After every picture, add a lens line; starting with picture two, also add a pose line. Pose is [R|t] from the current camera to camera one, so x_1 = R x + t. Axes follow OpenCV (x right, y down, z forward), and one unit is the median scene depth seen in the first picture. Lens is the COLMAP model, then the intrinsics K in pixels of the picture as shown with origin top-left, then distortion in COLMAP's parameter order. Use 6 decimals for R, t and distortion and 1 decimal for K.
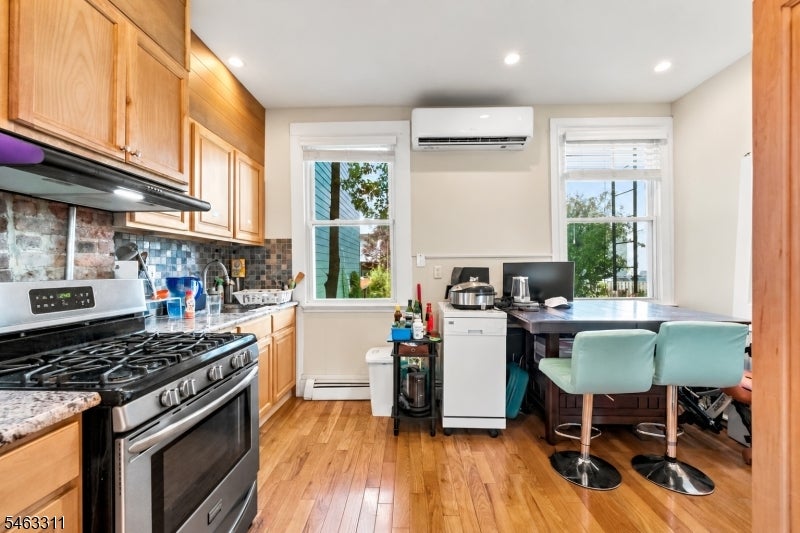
lens RADIAL K [[327.7, 0, 396.8], [0, 327.7, 266.9], [0, 0, 1]] dist [-0.001587, -0.000481]
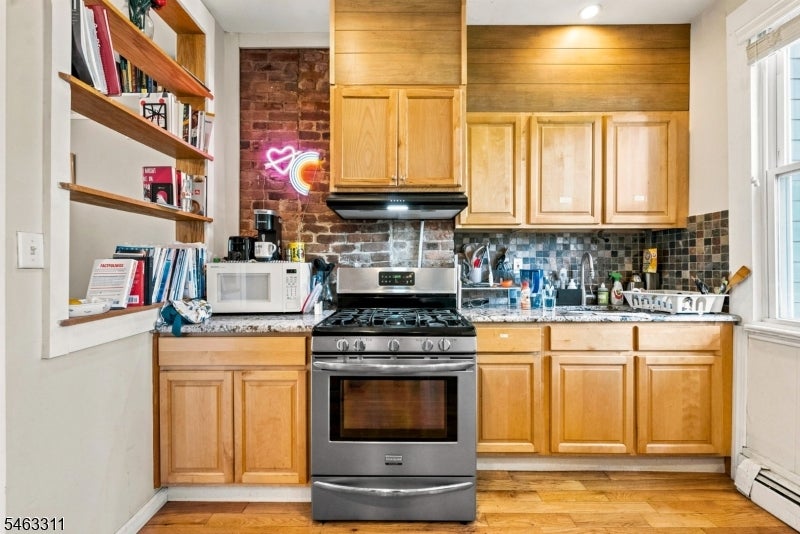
lens RADIAL K [[327.7, 0, 397.5], [0, 327.7, 268.4], [0, 0, 1]] dist [-0.001587, -0.000481]
pose [[0.036811, 0.004483, -0.999312, 0.307481], [0.003890, 0.999982, 0.004630, 0.018891], [0.999315, -0.004058, 0.036793, 0.457215]]
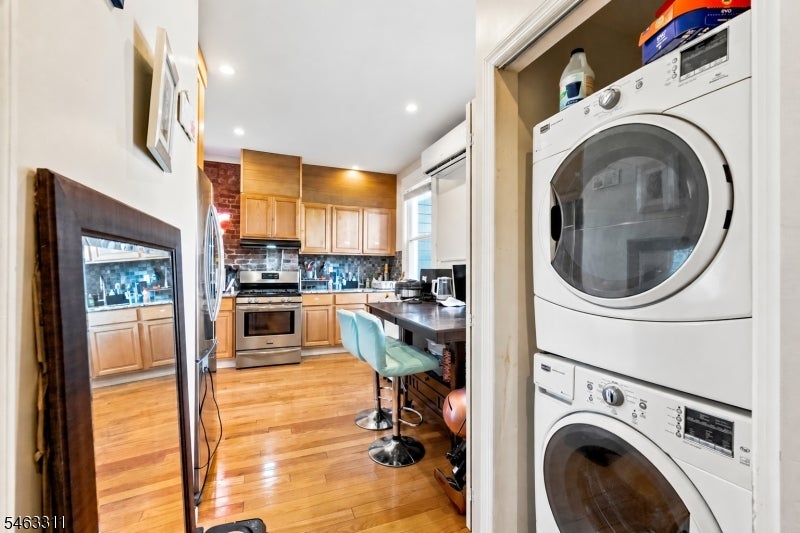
lens RADIAL K [[327.7, 0, 399.1], [0, 327.7, 269.1], [0, 0, 1]] dist [-0.001587, -0.000481]
pose [[0.416517, 0.000200, -0.909128, 1.406316], [-0.002636, 0.999996, -0.000988, 0.009298], [0.909124, 0.002808, 0.416516, 0.379578]]
